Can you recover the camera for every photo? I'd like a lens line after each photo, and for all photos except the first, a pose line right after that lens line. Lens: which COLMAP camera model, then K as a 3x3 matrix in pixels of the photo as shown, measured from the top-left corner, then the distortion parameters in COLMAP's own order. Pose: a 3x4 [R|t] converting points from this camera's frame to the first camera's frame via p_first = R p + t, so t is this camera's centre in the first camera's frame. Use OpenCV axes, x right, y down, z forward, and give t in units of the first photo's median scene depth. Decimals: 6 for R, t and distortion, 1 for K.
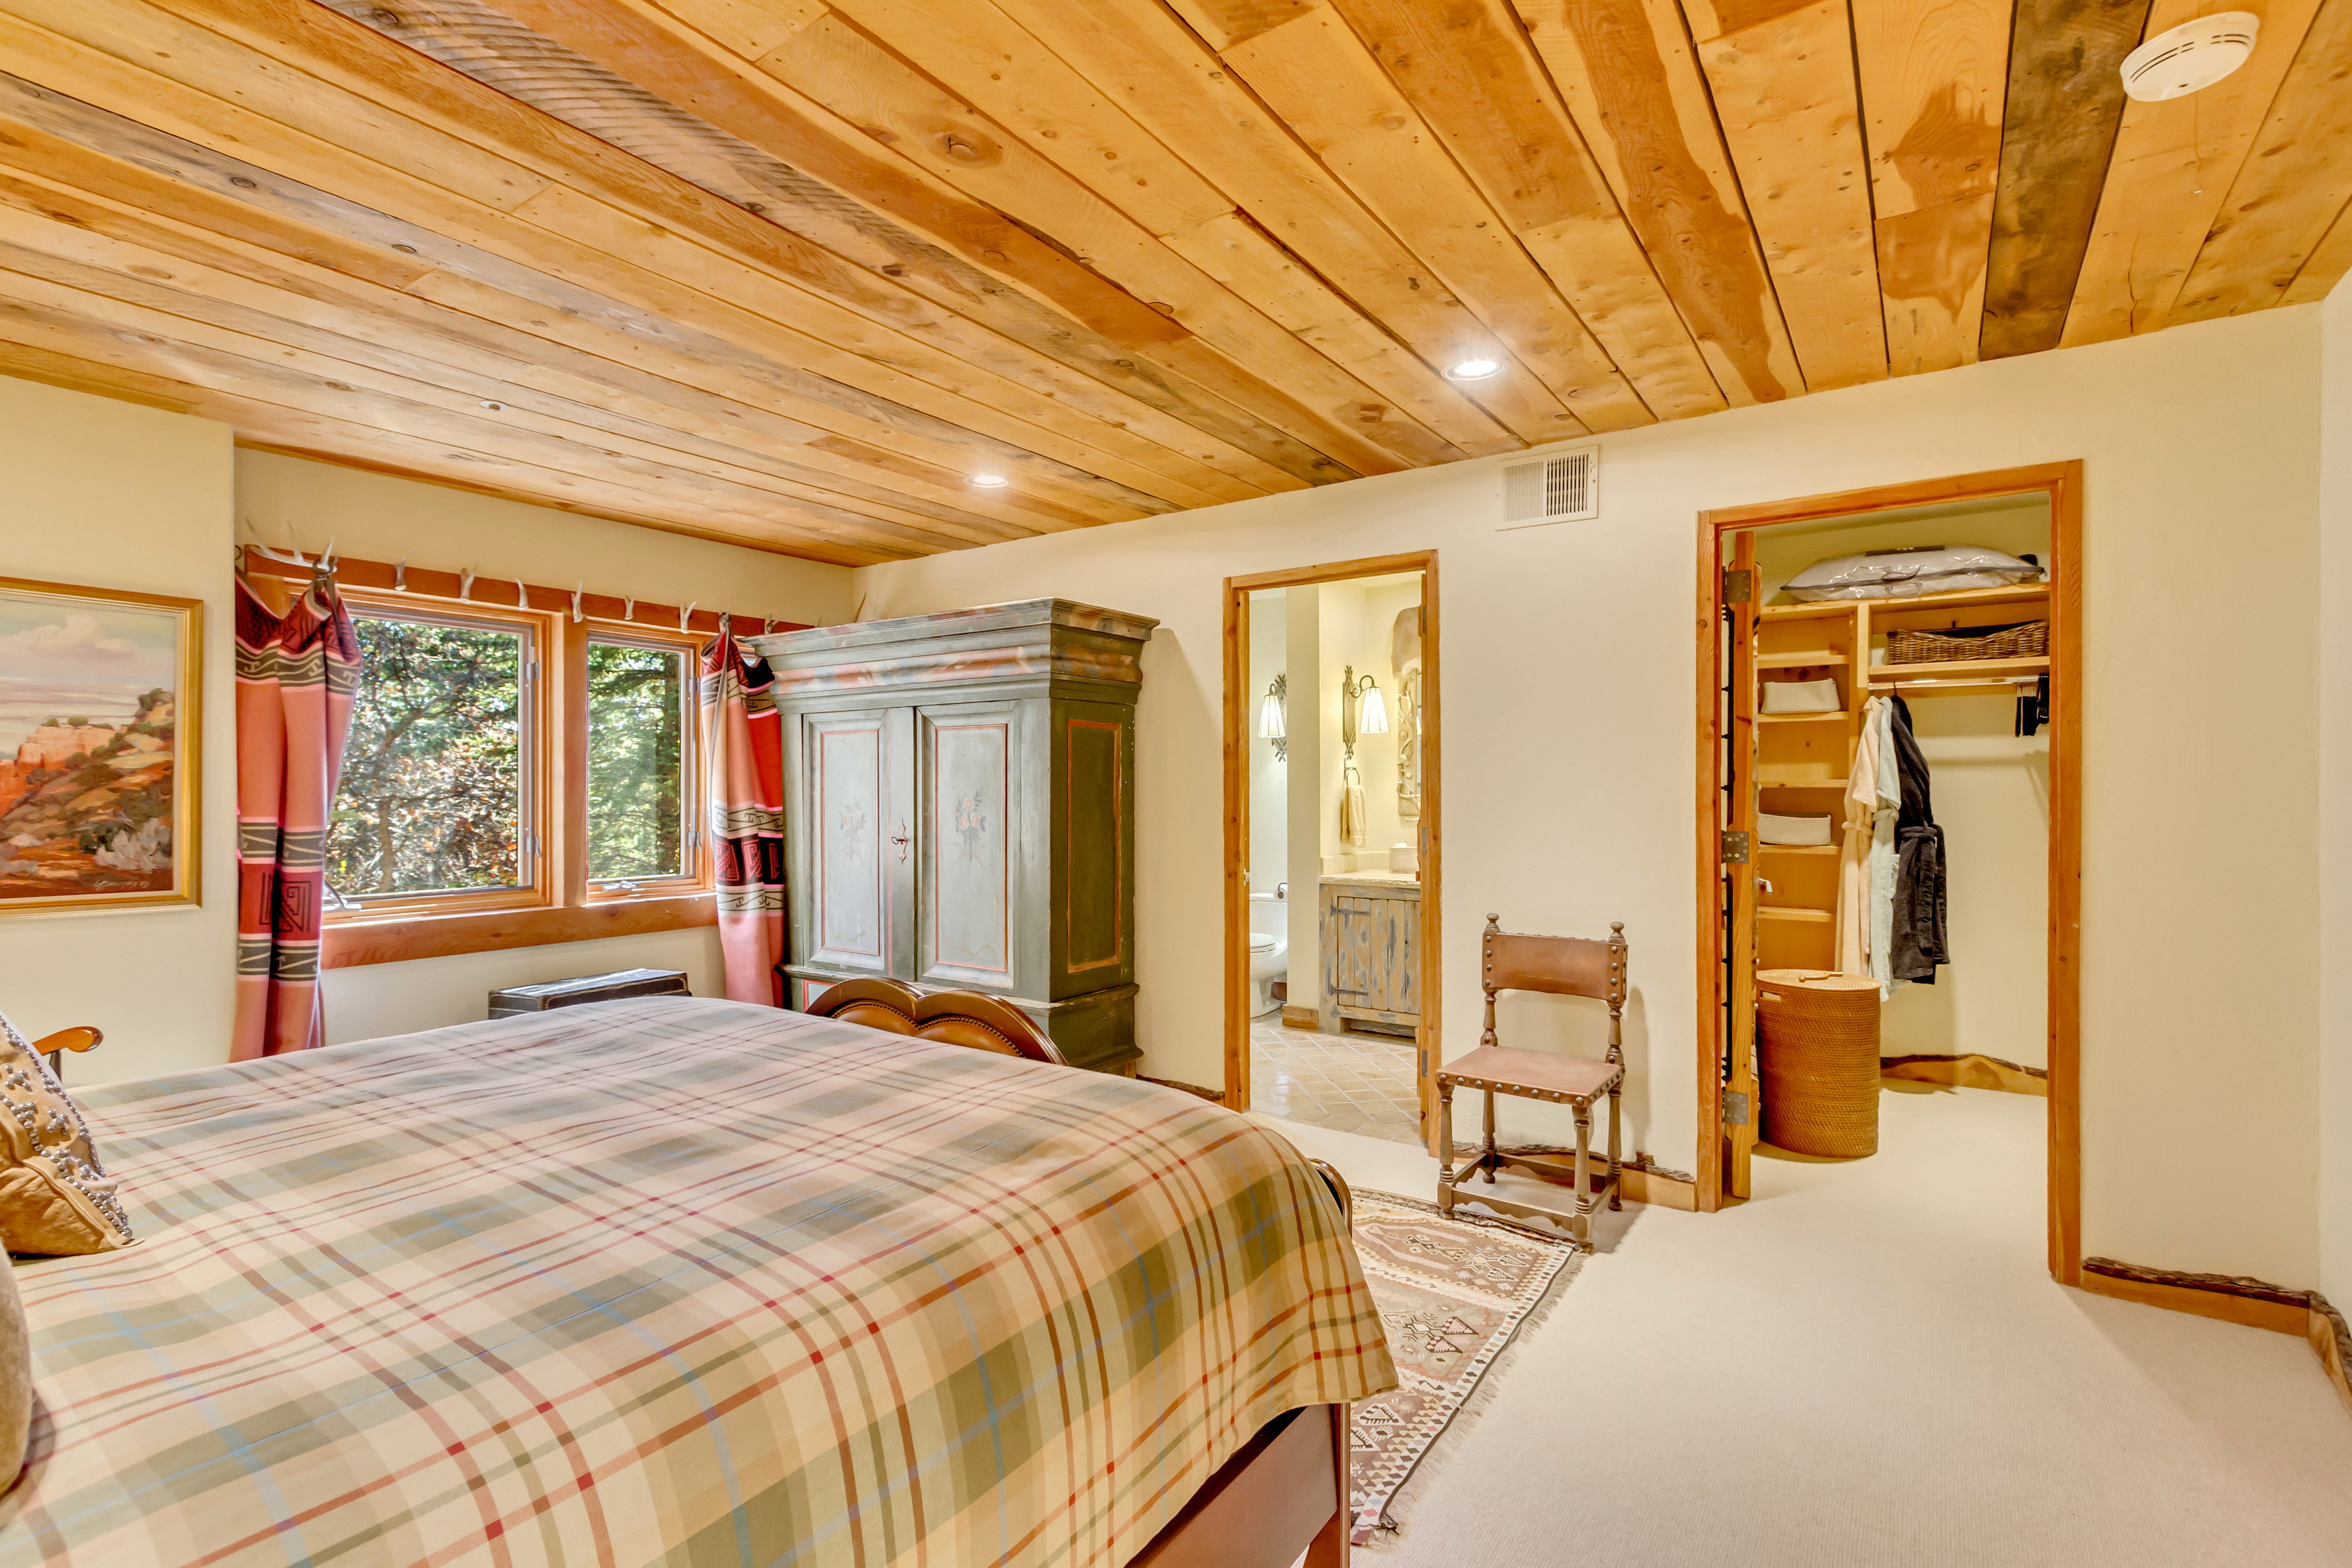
lens RADIAL K [[1083.9, 0, 1173.7], [0, 1083.9, 786.4], [0, 0, 1]] dist [0.008604, -0.001379]
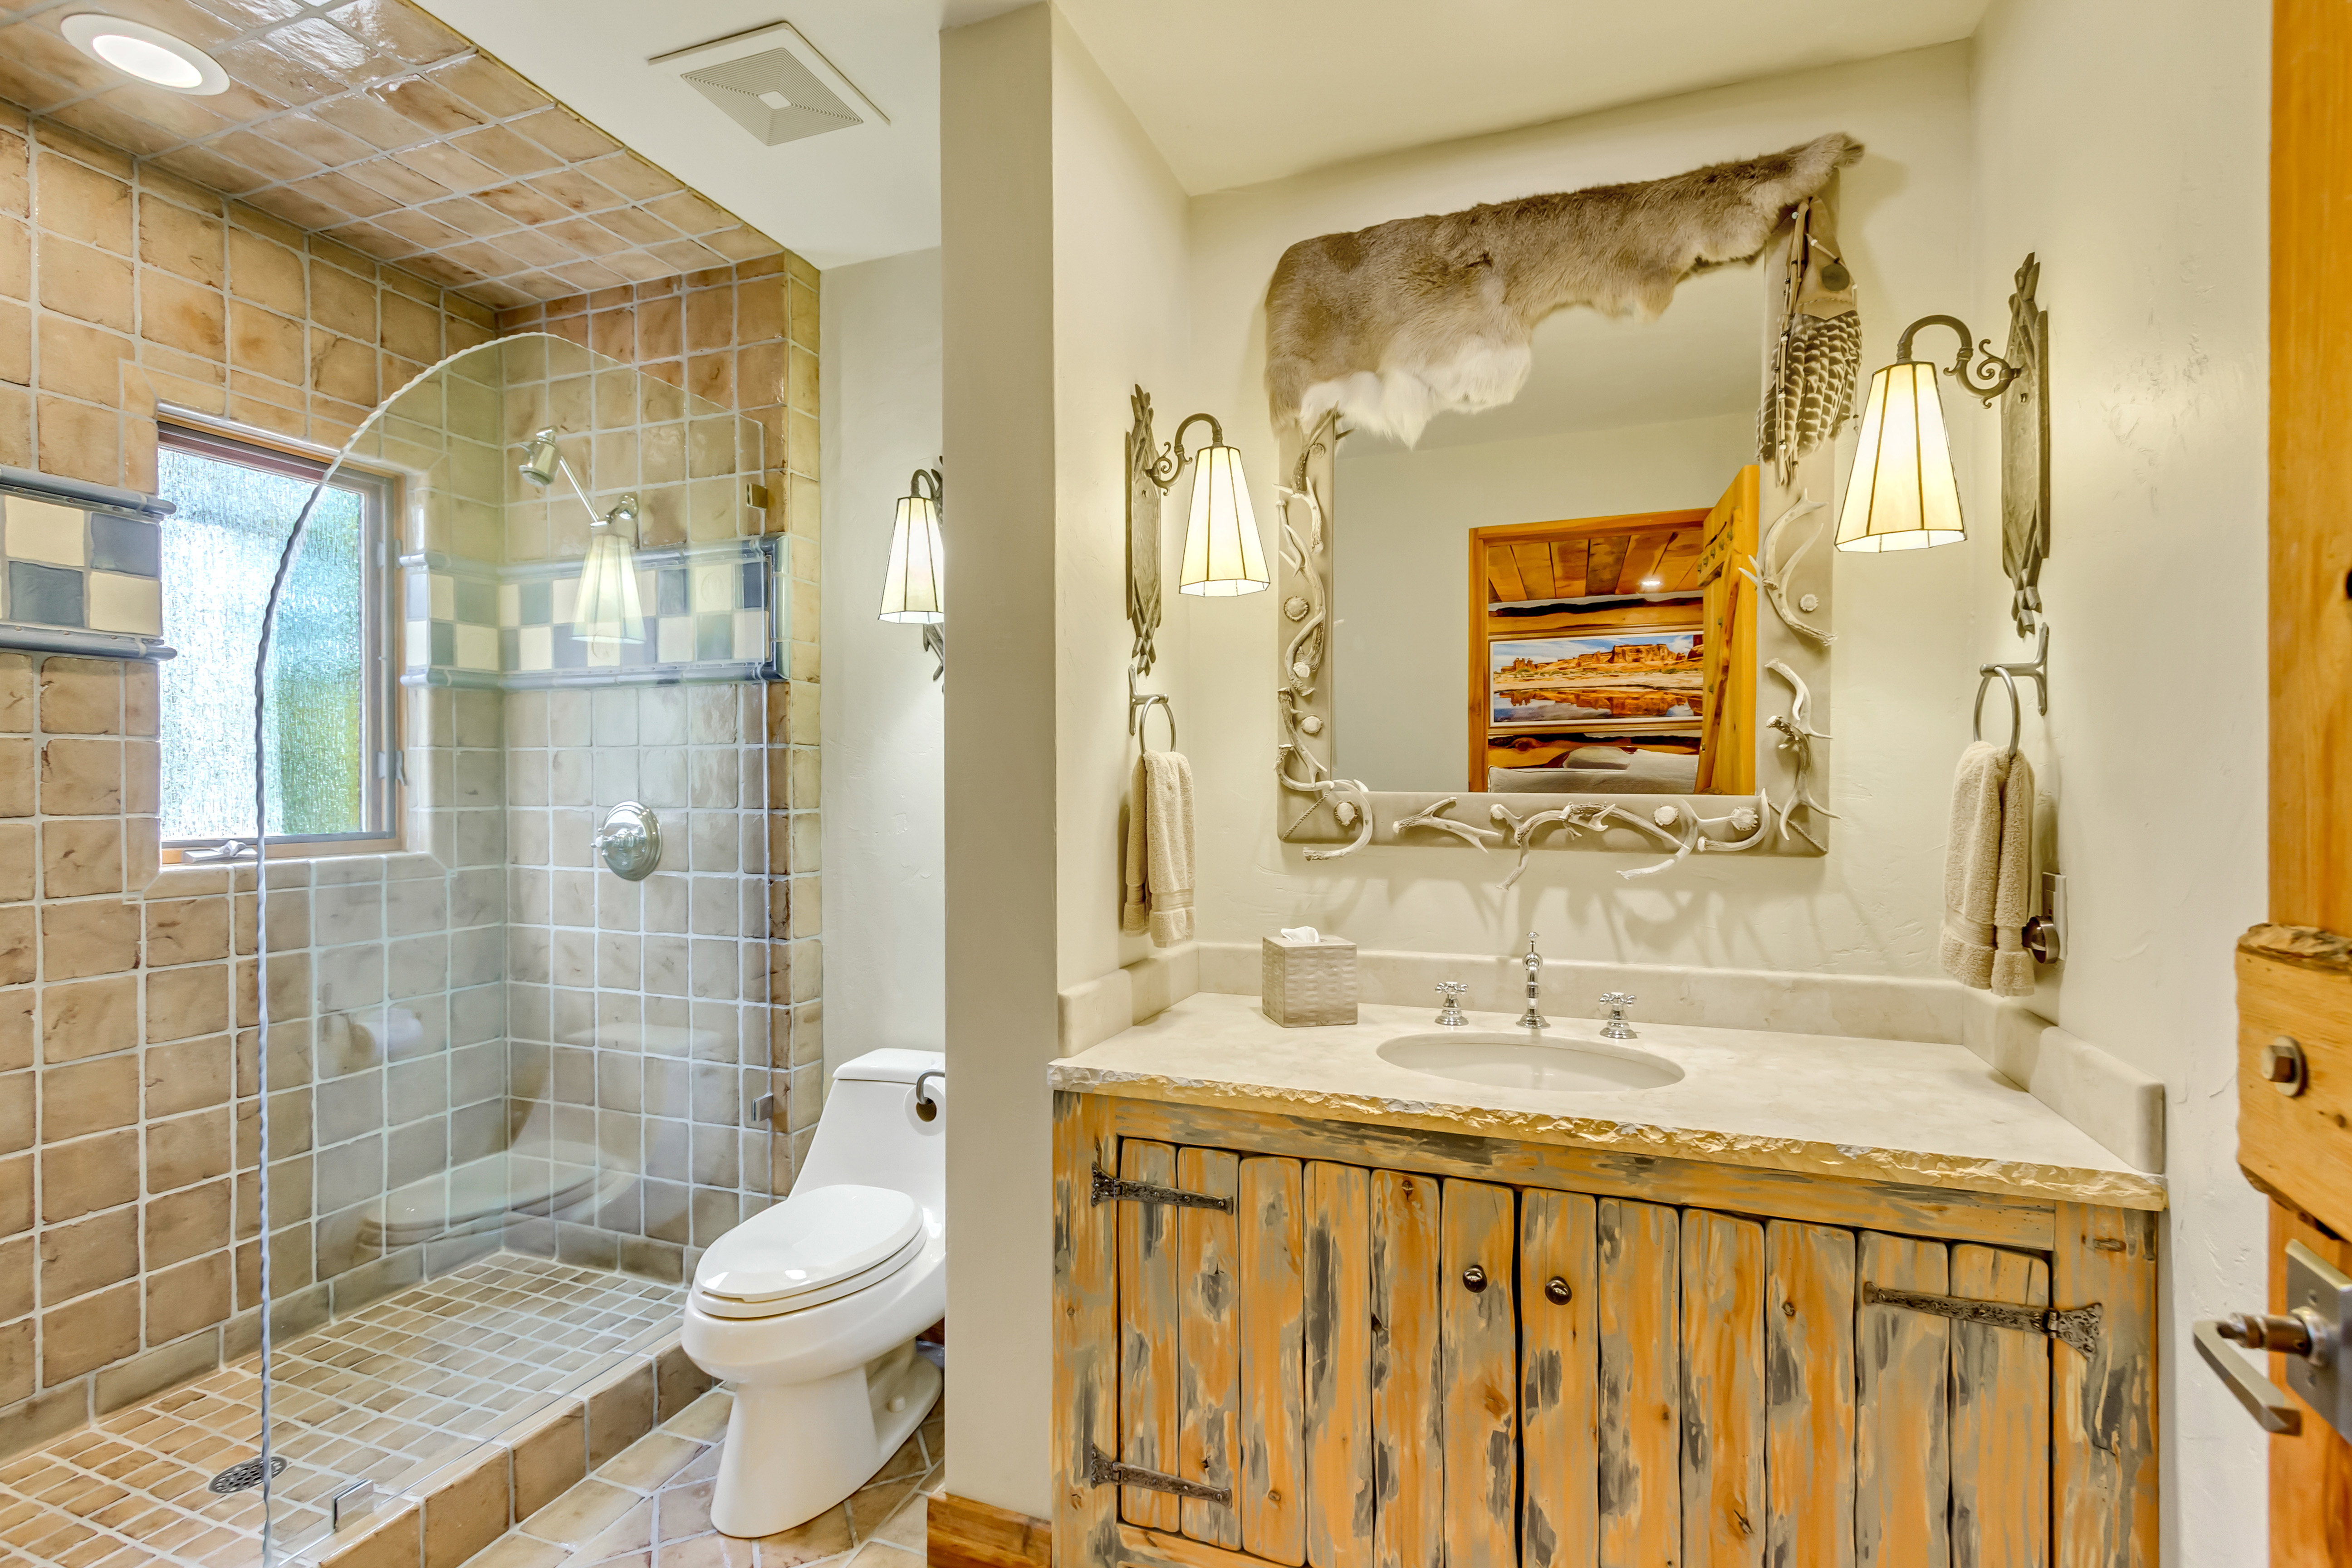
lens RADIAL K [[1083.9, 0, 1173.7], [0, 1083.9, 786.4], [0, 0, 1]] dist [0.008604, -0.001379]
pose [[0.970742, -0.001858, 0.240119, 0.093358], [0.001906, 0.999998, 0.000034, 0.009650], [-0.240118, 0.000425, 0.970744, 0.690805]]
